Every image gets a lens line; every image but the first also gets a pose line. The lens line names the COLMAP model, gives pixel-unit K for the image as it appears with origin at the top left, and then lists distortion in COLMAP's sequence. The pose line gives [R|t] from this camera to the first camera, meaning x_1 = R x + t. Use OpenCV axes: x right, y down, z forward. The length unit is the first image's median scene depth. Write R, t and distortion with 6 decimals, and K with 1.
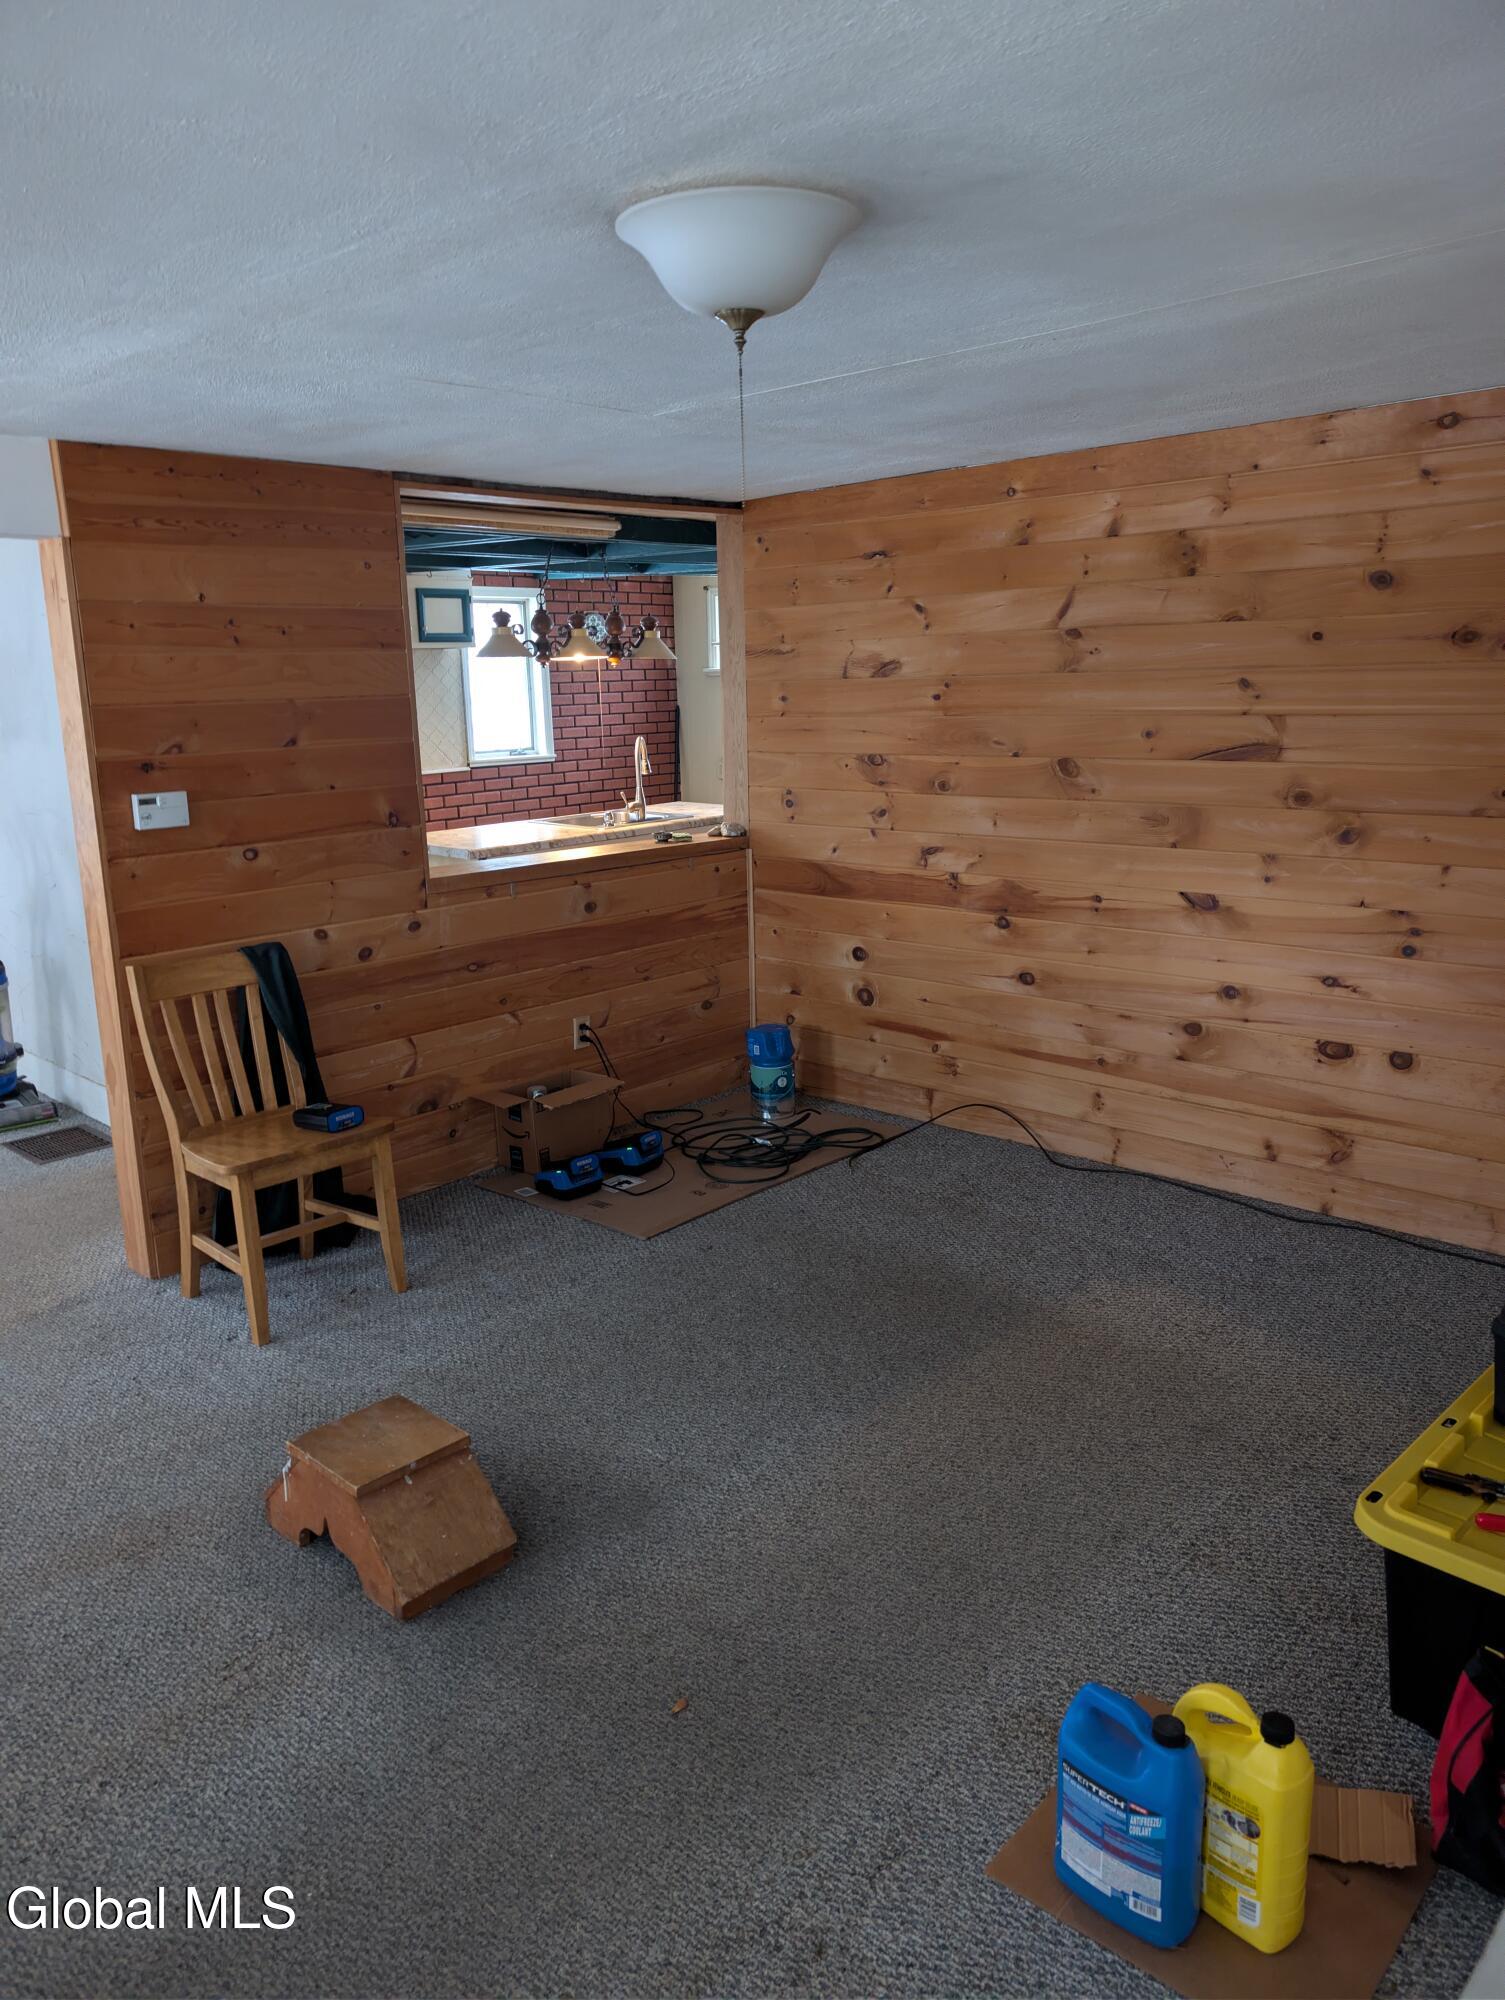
lens RADIAL K [[1446.4, 0, 752.4], [0, 1446.4, 1005.7], [0, 0, 1]] dist [0.020397, -0.001335]
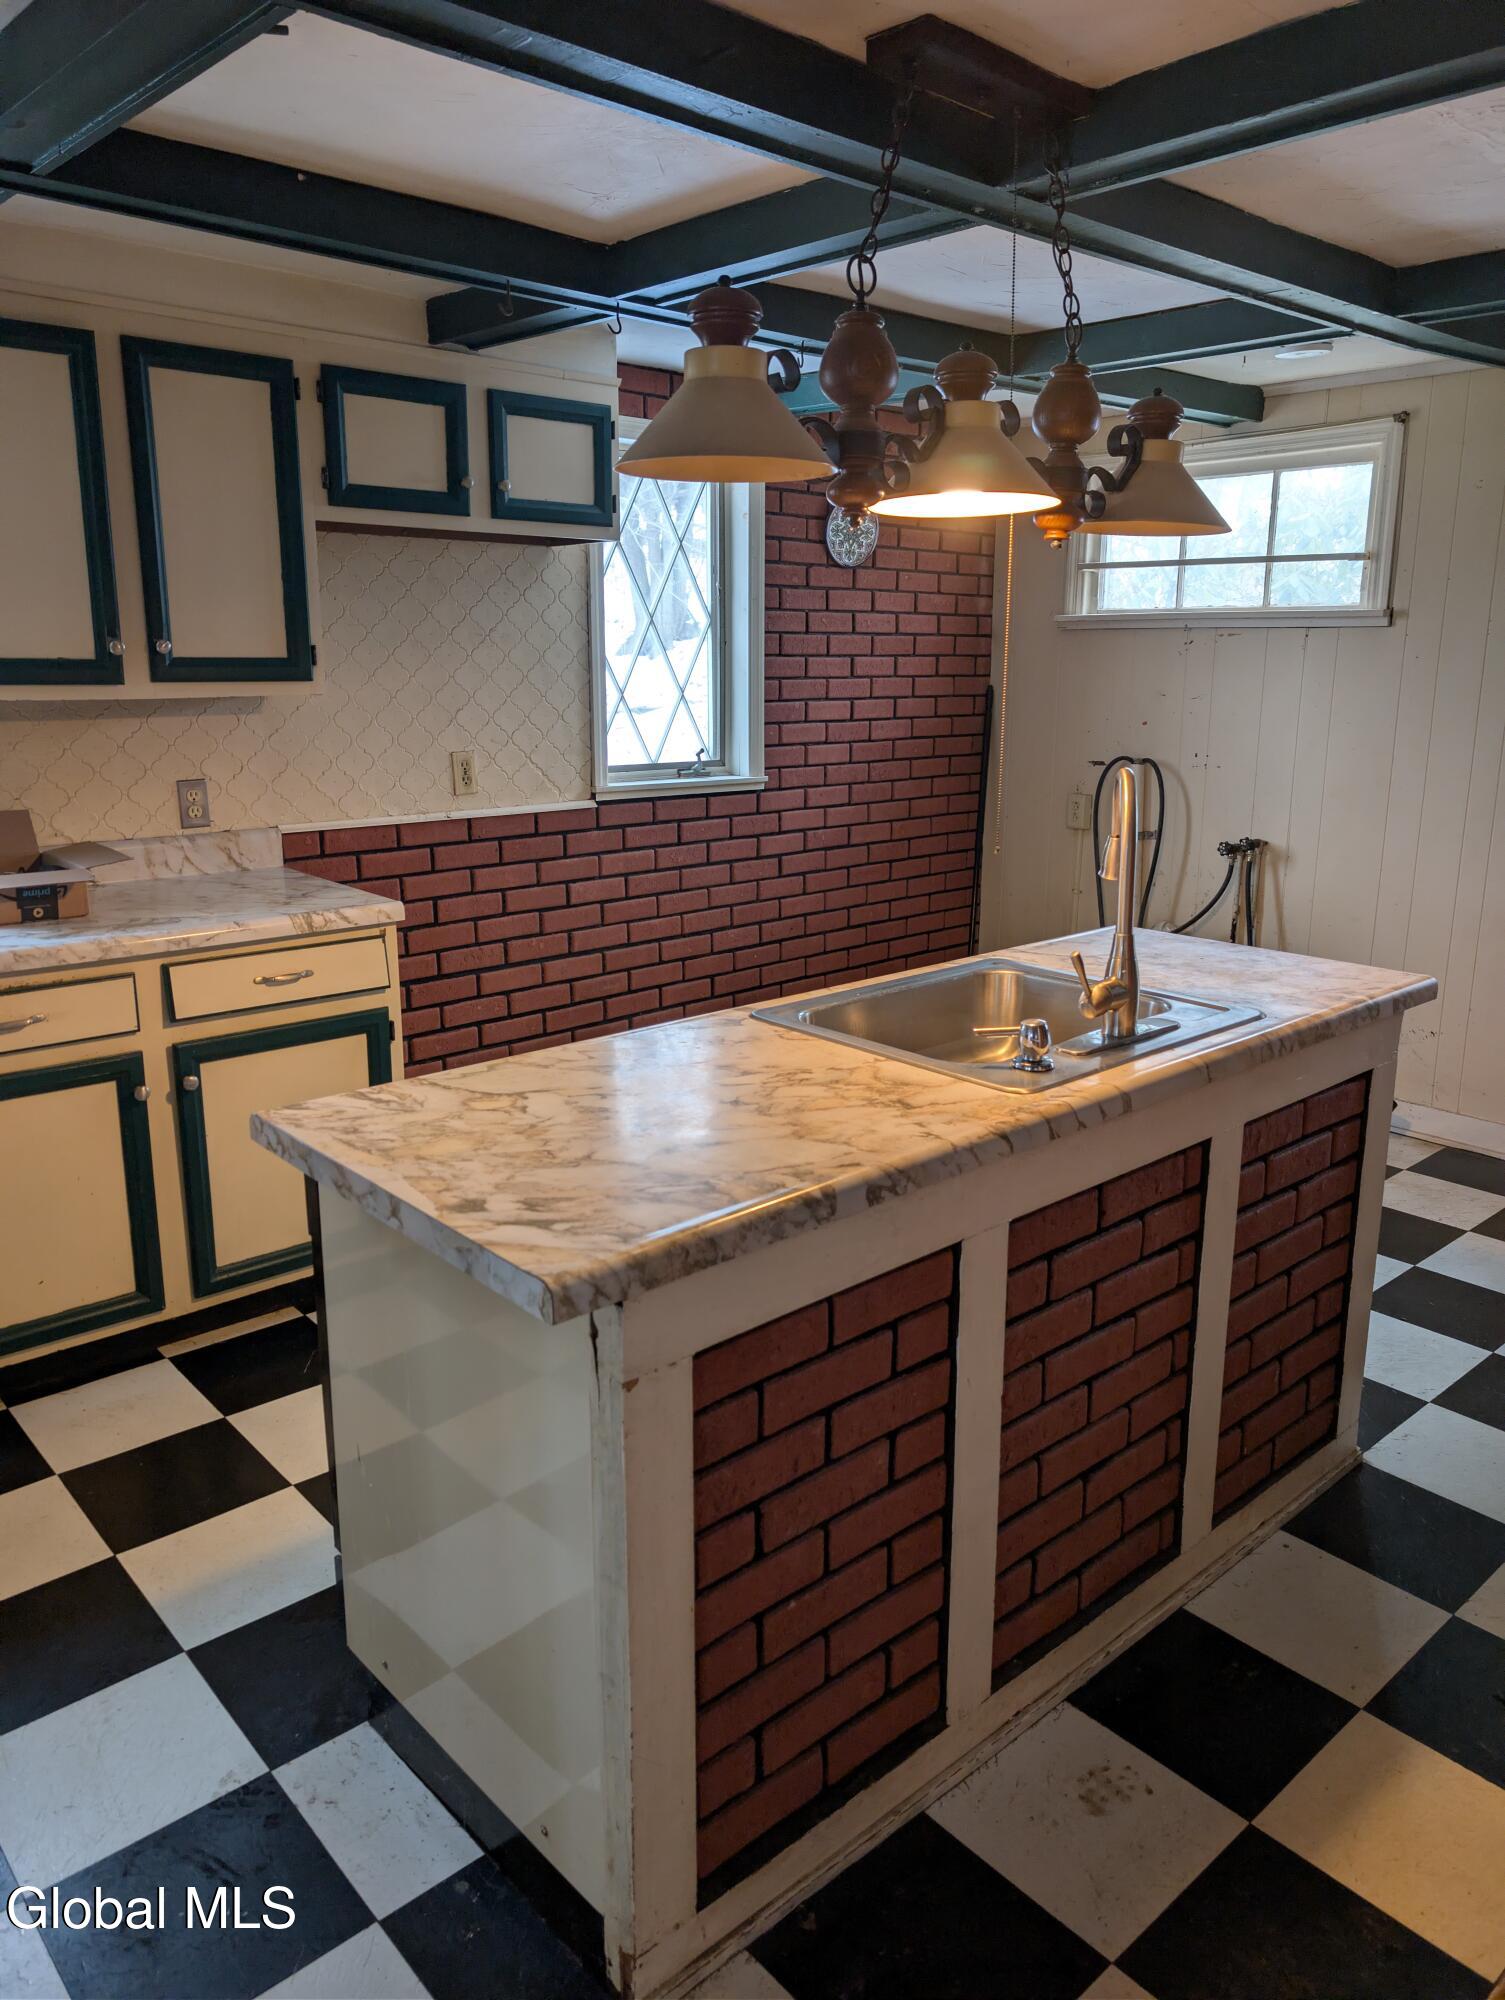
lens RADIAL K [[1446.4, 0, 748.5], [0, 1446.4, 988.5], [0, 0, 1]] dist [0.020397, -0.001335]
pose [[0.995767, 0.041693, -0.081916, -0.100516], [-0.042291, 0.999090, -0.005576, -0.099794], [0.081609, 0.009016, 0.996624, 0.516071]]
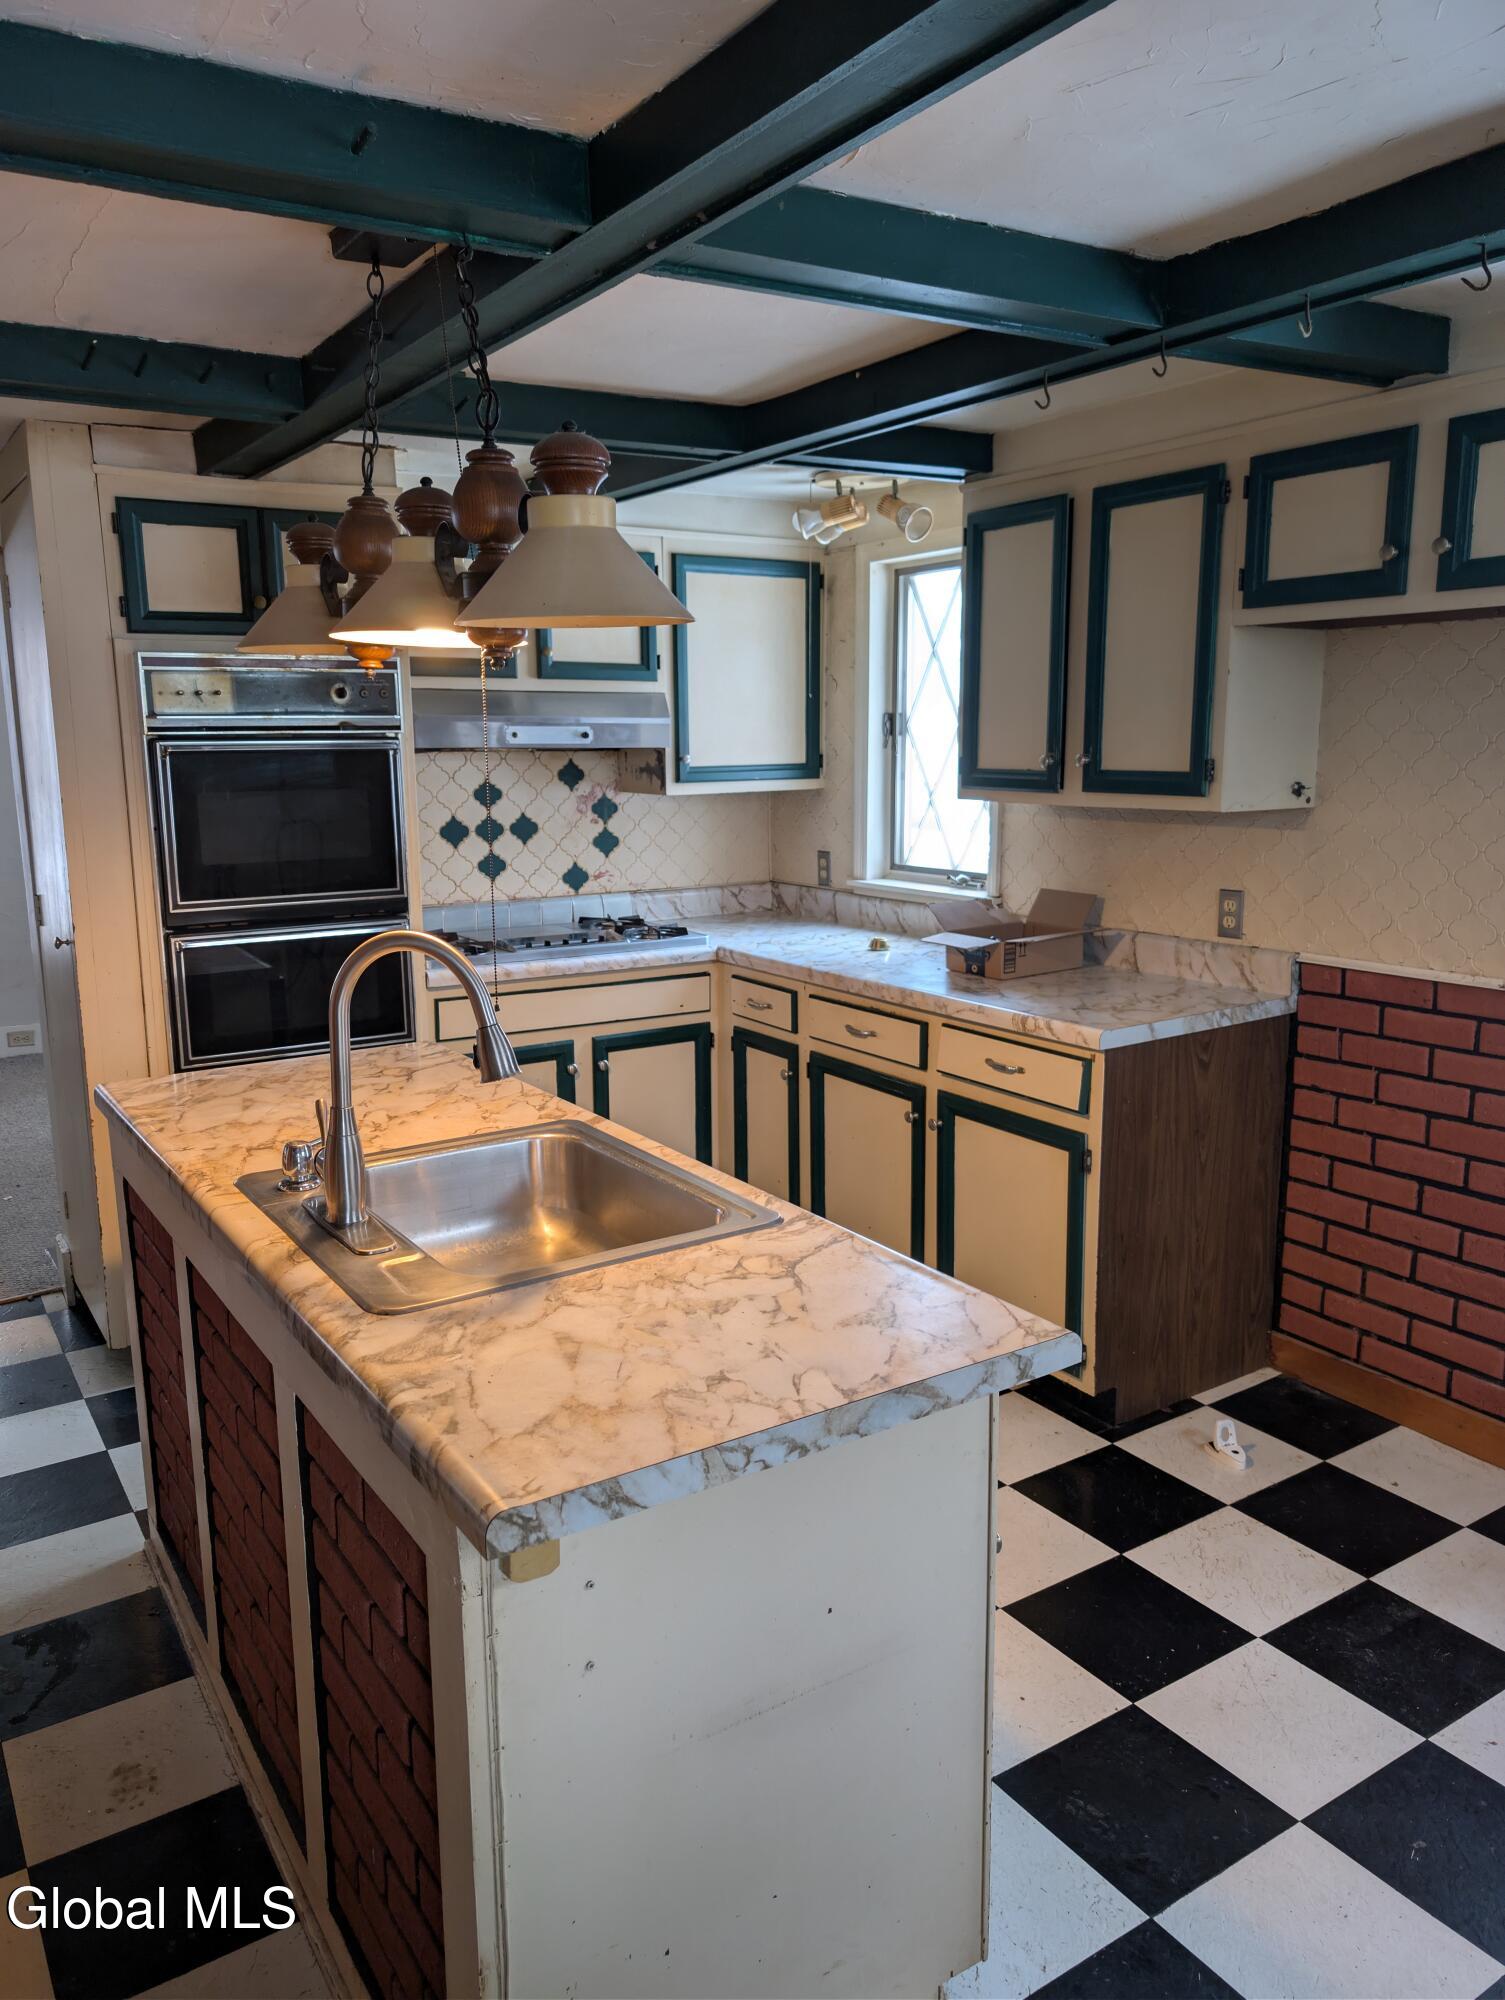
lens RADIAL K [[1446.4, 0, 746.4], [0, 1446.4, 1006.2], [0, 0, 1]] dist [0.020397, -0.001335]
pose [[-0.241837, 0.198796, -0.949734, 0.122429], [-0.217112, 0.942885, 0.252647, -0.191972], [0.945715, 0.267299, -0.184864, 0.847736]]
